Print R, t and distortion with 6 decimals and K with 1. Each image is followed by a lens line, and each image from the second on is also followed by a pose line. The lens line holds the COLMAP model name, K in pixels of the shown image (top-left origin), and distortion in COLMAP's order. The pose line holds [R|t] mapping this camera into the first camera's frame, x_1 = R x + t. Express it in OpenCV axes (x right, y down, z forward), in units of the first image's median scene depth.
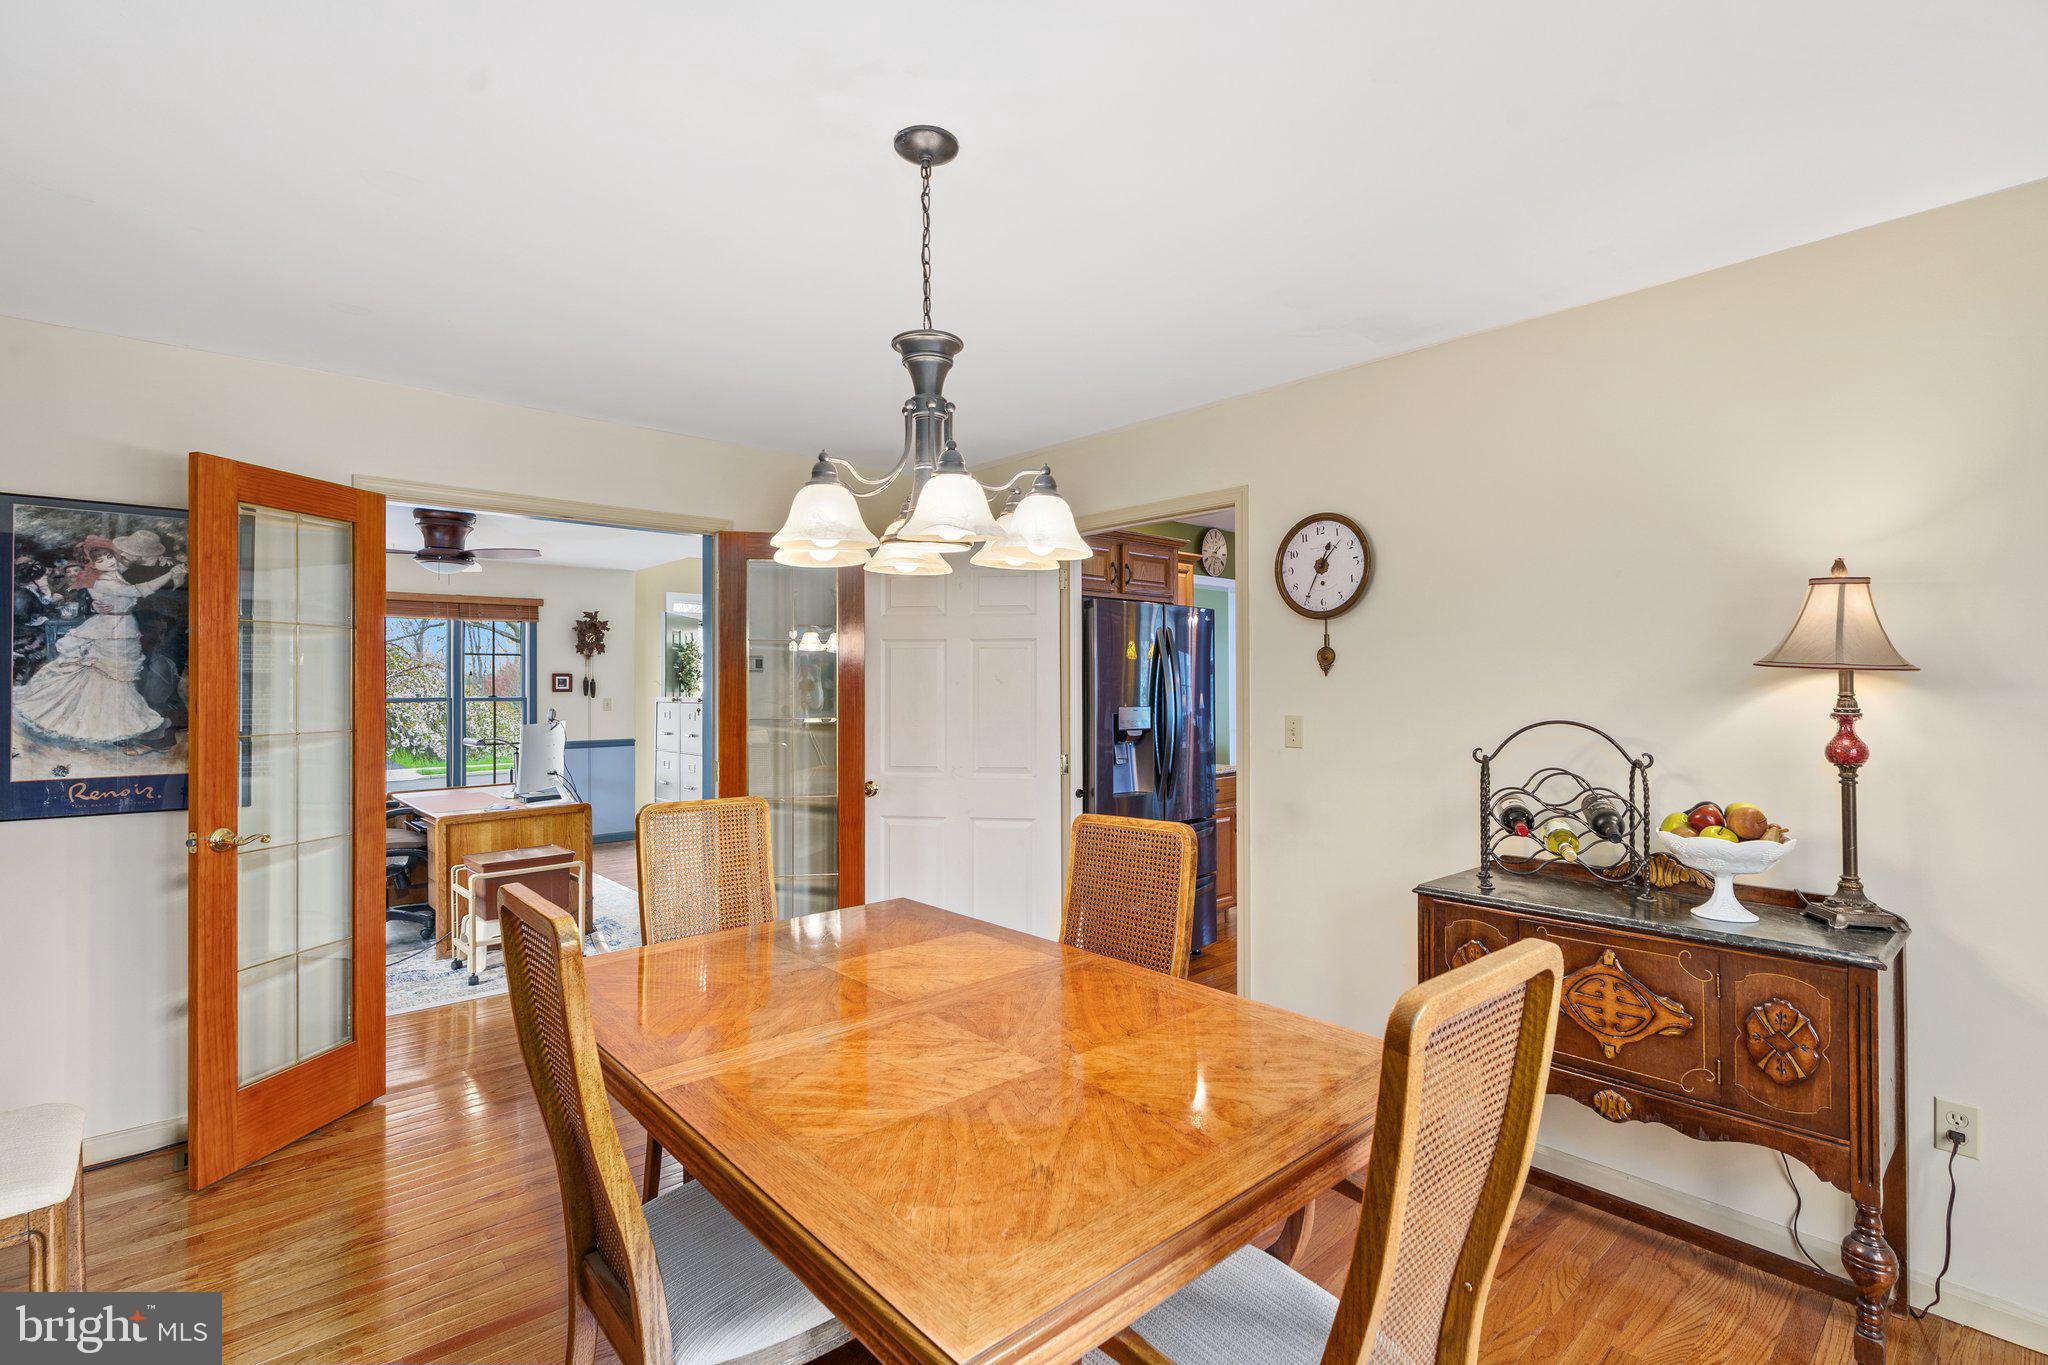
lens RADIAL K [[910.3, 0, 1031.5], [0, 910.3, 685.0], [0, 0, 1]] dist [-0.002922, -0.000114]
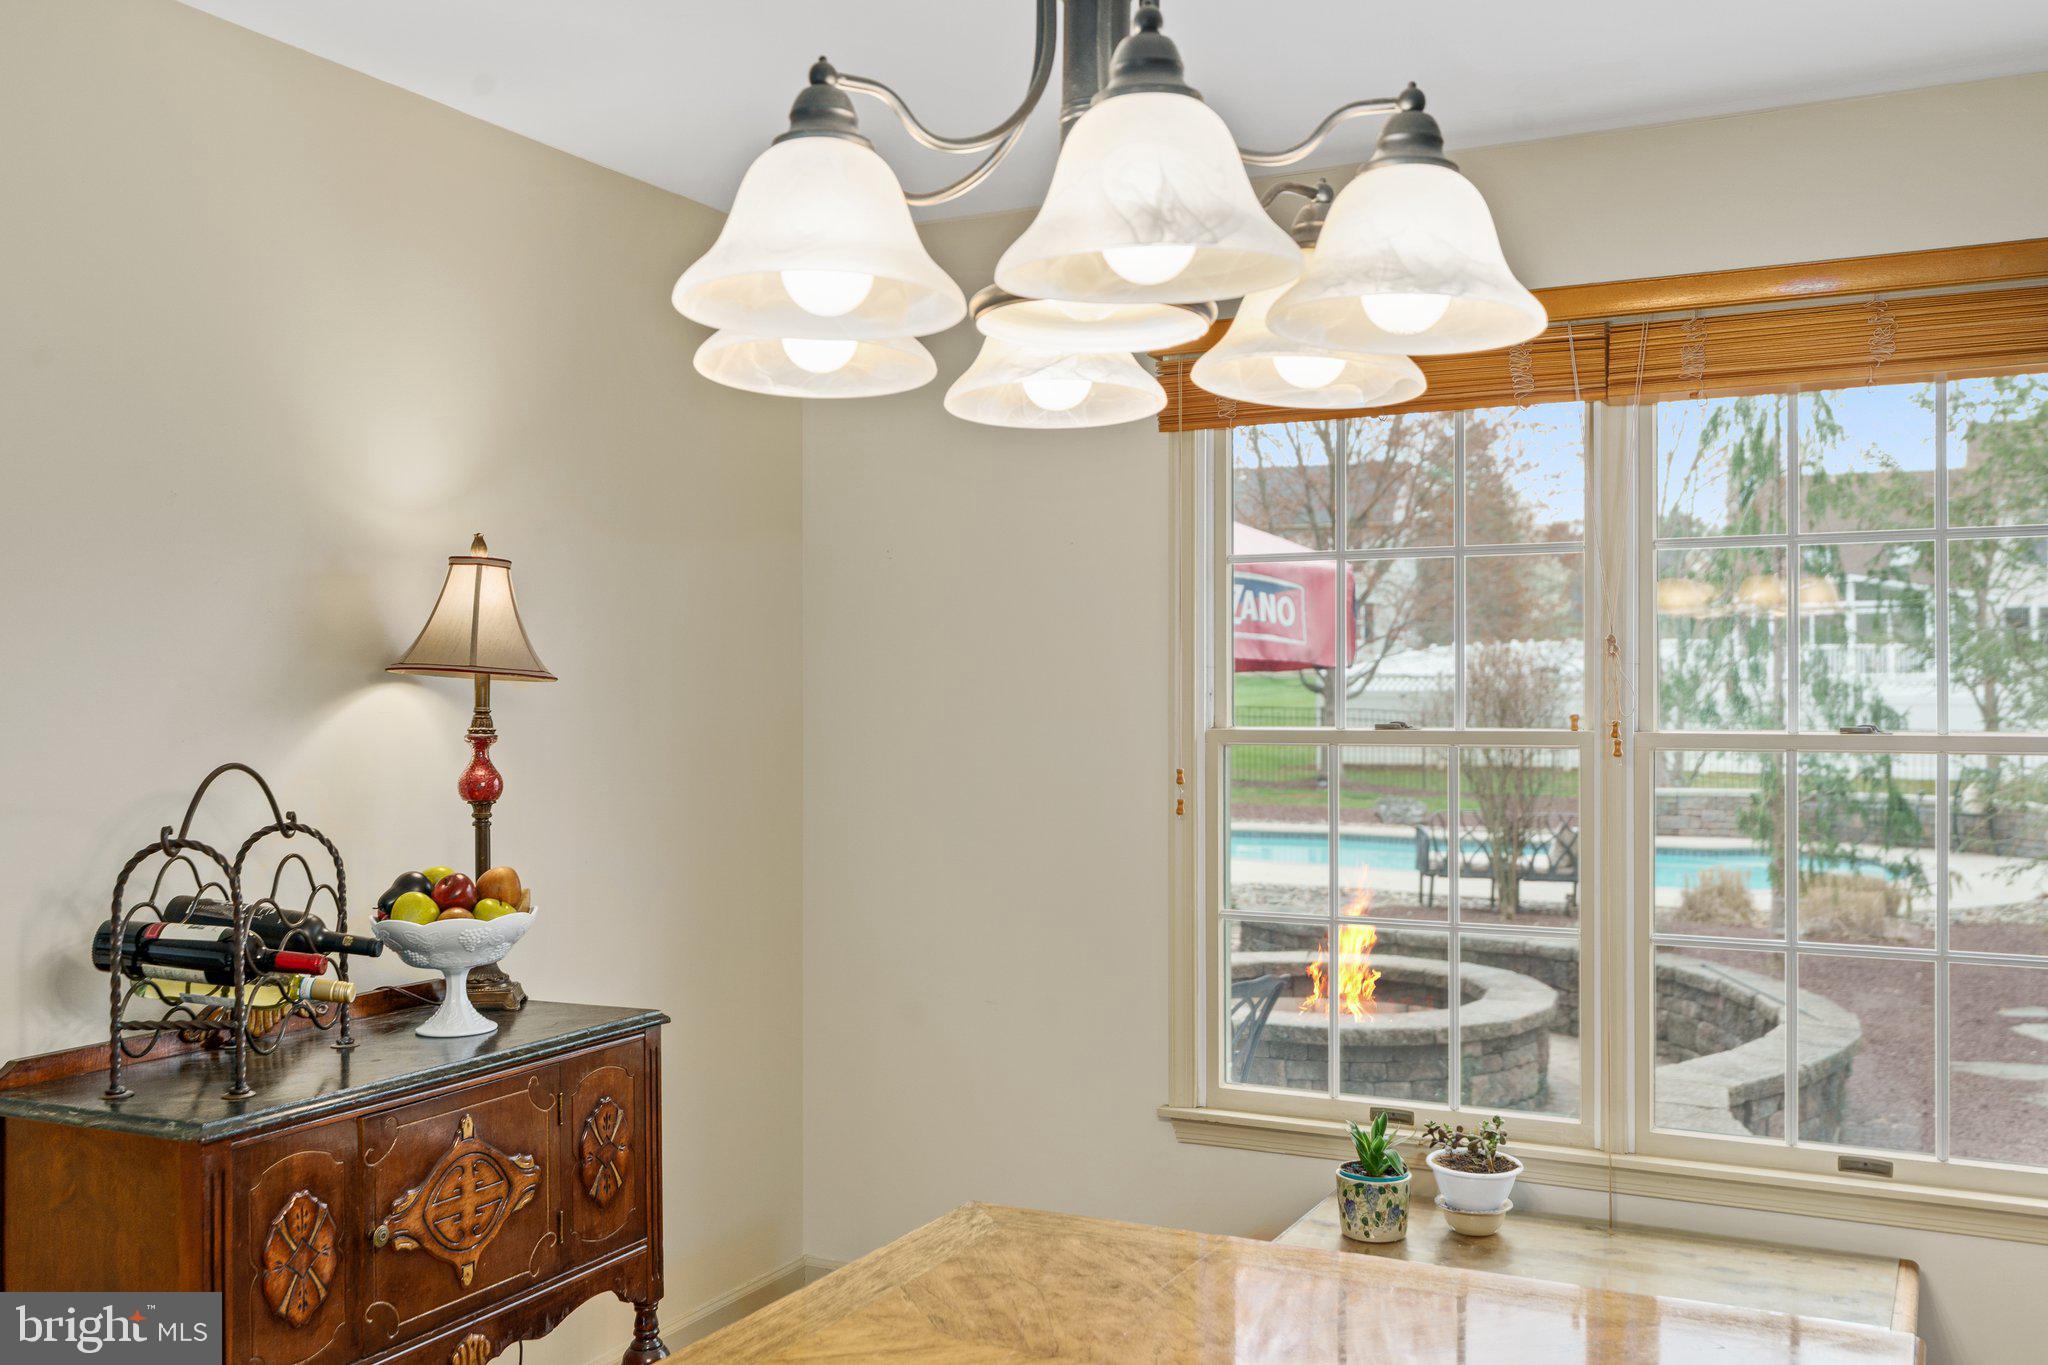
lens RADIAL K [[1821.1, 0, 1015.2], [0, 1821.1, 678.5], [0, 0, 1]] dist [0.008120, 0.010914]
pose [[-0.345991, 0.007596, 0.938207, -0.701433], [-0.004135, 0.999945, -0.009620, -0.003743], [-0.938229, -0.007207, -0.345941, 1.085615]]
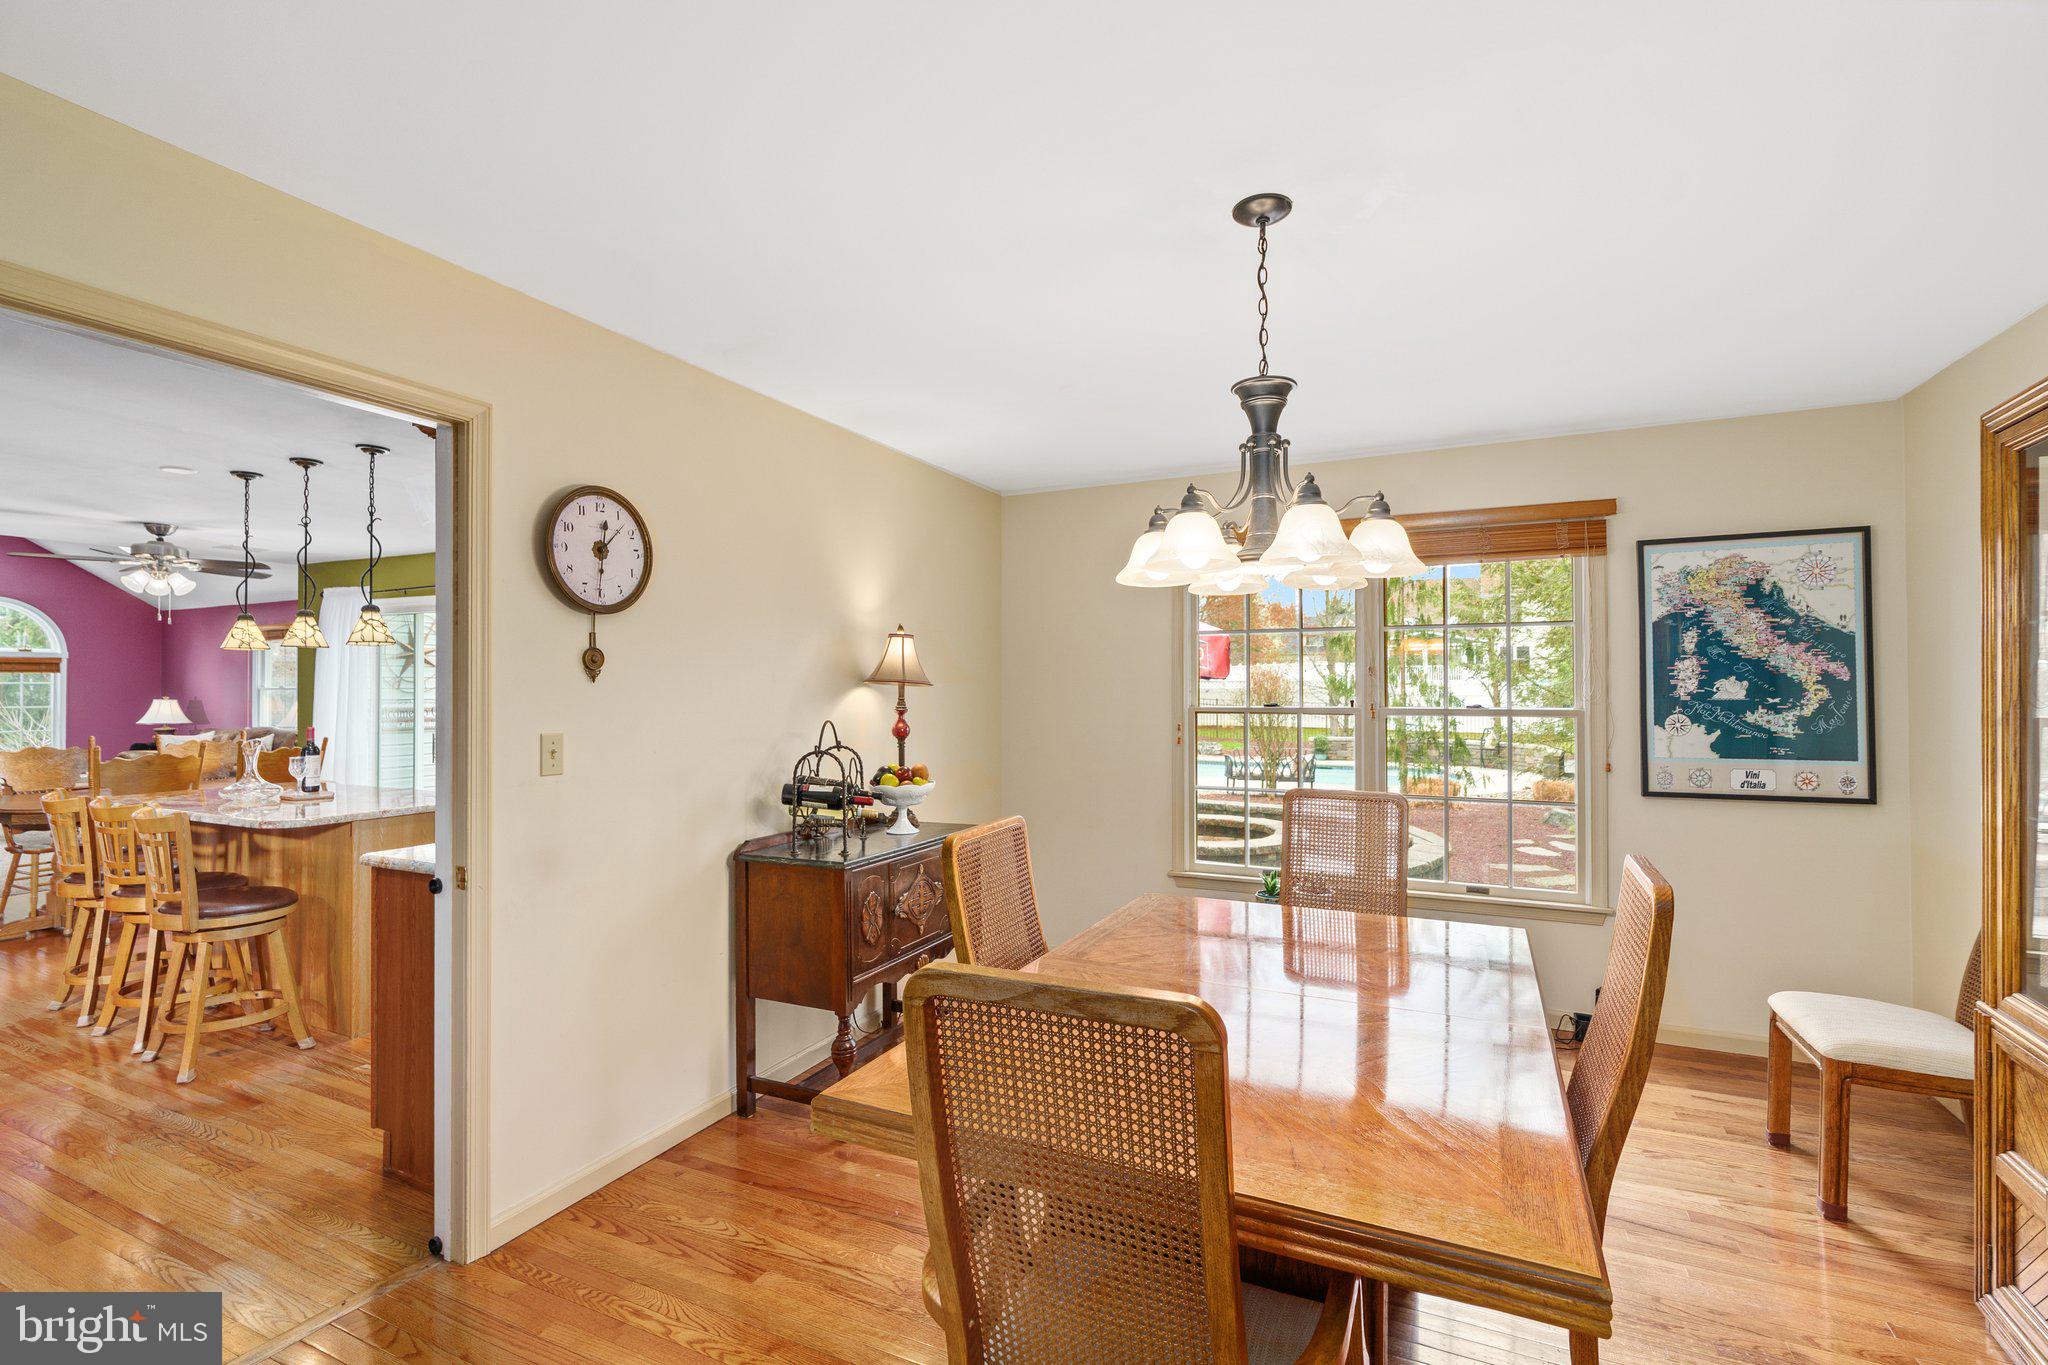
lens RADIAL K [[932.3, 0, 1016.9], [0, 932.3, 679.0], [0, 0, 1]] dist [-0.003050, 0.000558]
pose [[-0.363502, 0.010366, 0.931536, -0.916955], [-0.004461, 0.999907, -0.012867, -0.006154], [-0.931583, -0.008832, -0.363422, 1.432675]]
